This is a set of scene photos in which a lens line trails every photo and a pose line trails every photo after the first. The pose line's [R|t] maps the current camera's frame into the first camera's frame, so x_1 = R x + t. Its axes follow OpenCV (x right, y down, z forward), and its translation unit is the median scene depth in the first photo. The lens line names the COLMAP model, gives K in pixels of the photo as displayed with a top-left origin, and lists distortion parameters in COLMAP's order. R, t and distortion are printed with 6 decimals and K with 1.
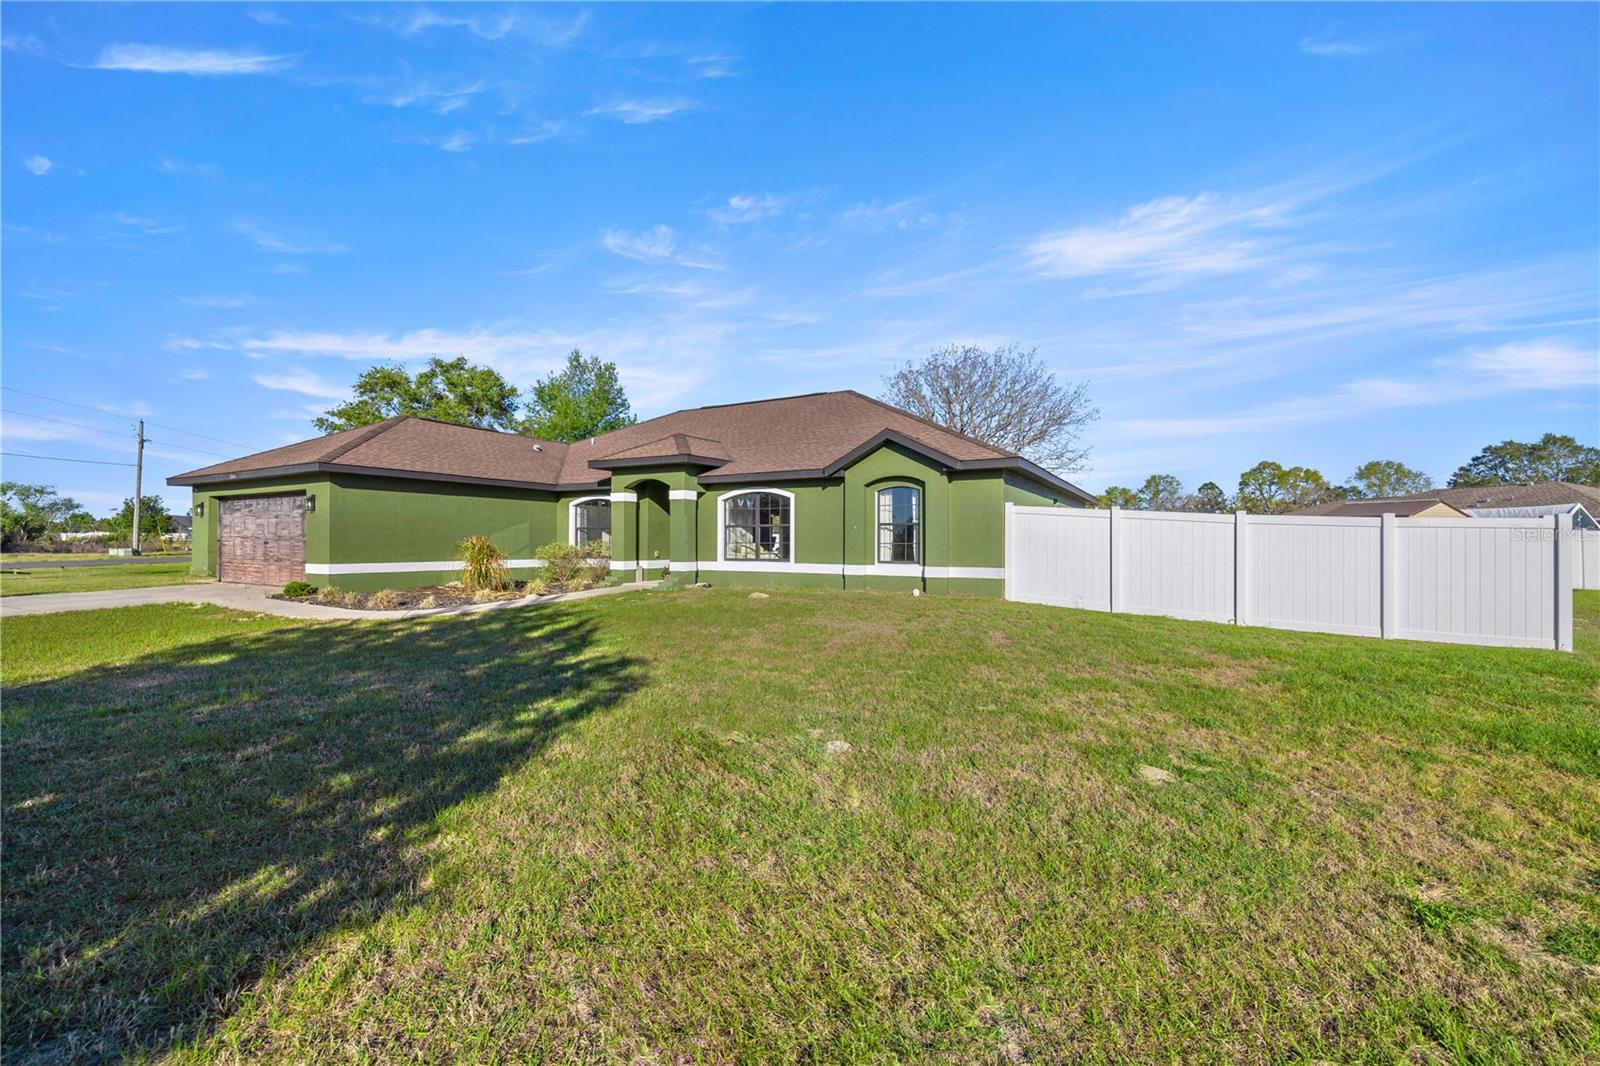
lens RADIAL K [[677.6, 0, 798.7], [0, 677.6, 535.3], [0, 0, 1]] dist [0.000677, -0.000085]
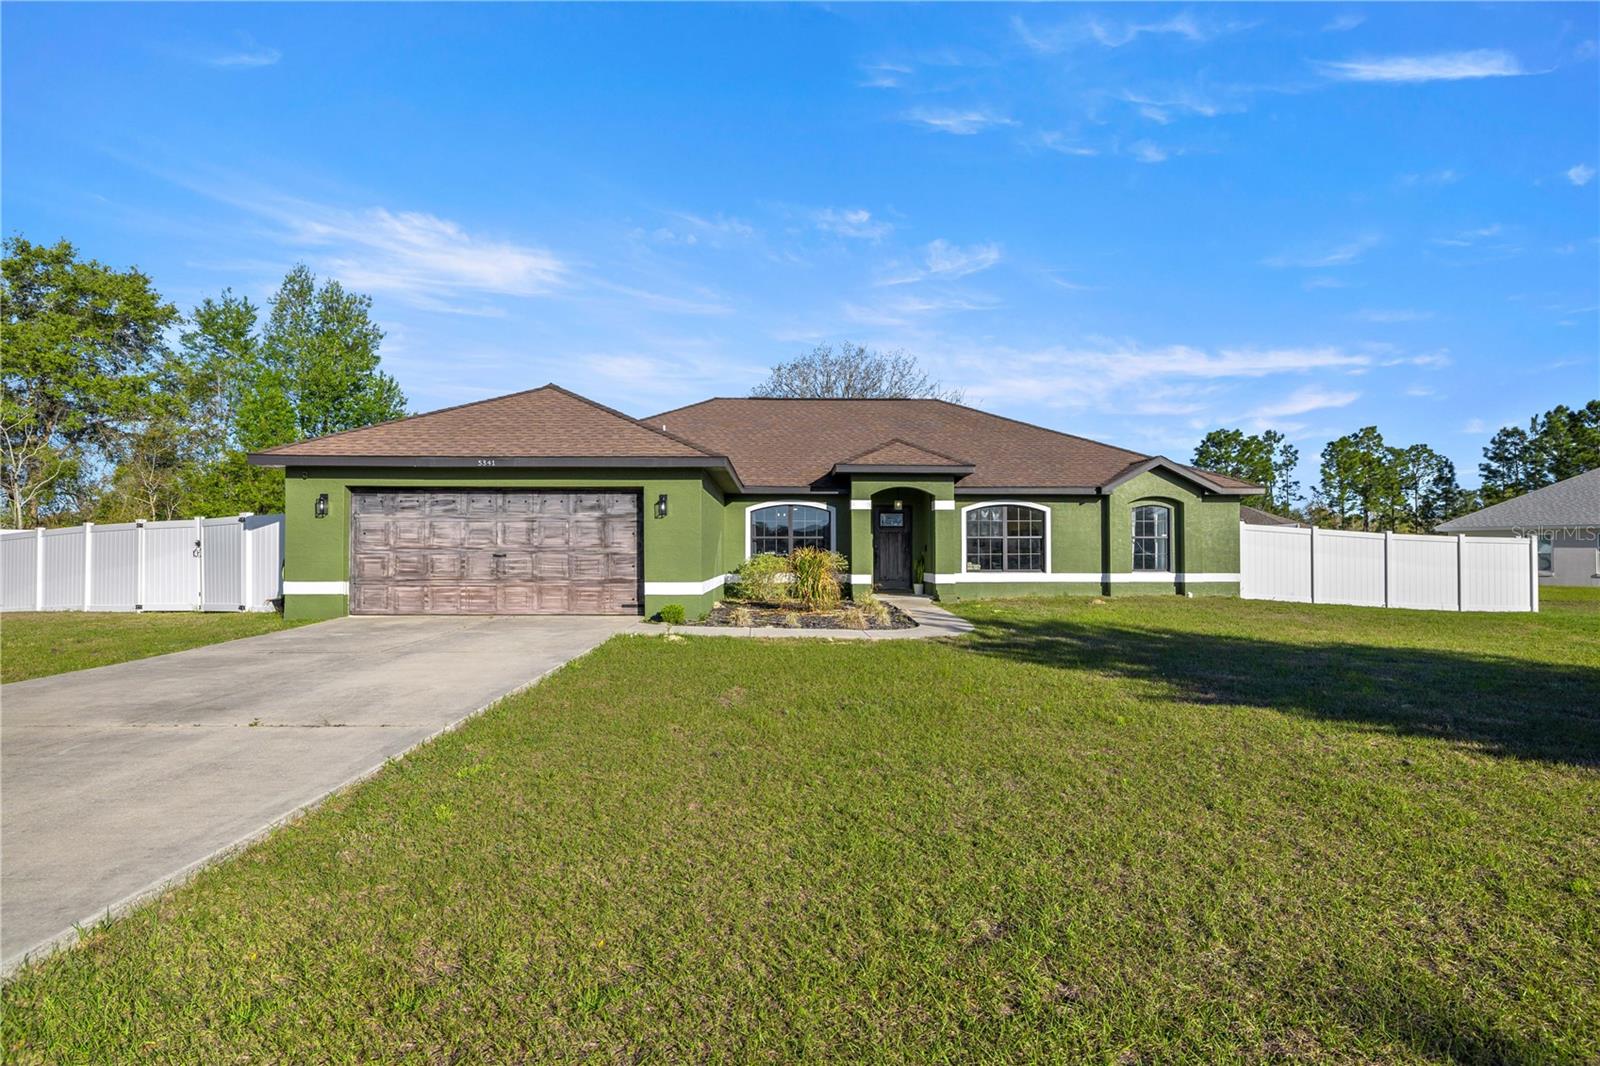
lens RADIAL K [[874.3, 0, 799.0], [0, 874.3, 553.2], [0, 0, 1]] dist [-0.002729, -0.001022]
pose [[0.844822, -0.001201, 0.535046, -1.051968], [-0.002203, 0.999981, 0.005724, 0.002469], [-0.535043, -0.006015, 0.844803, 0.052209]]
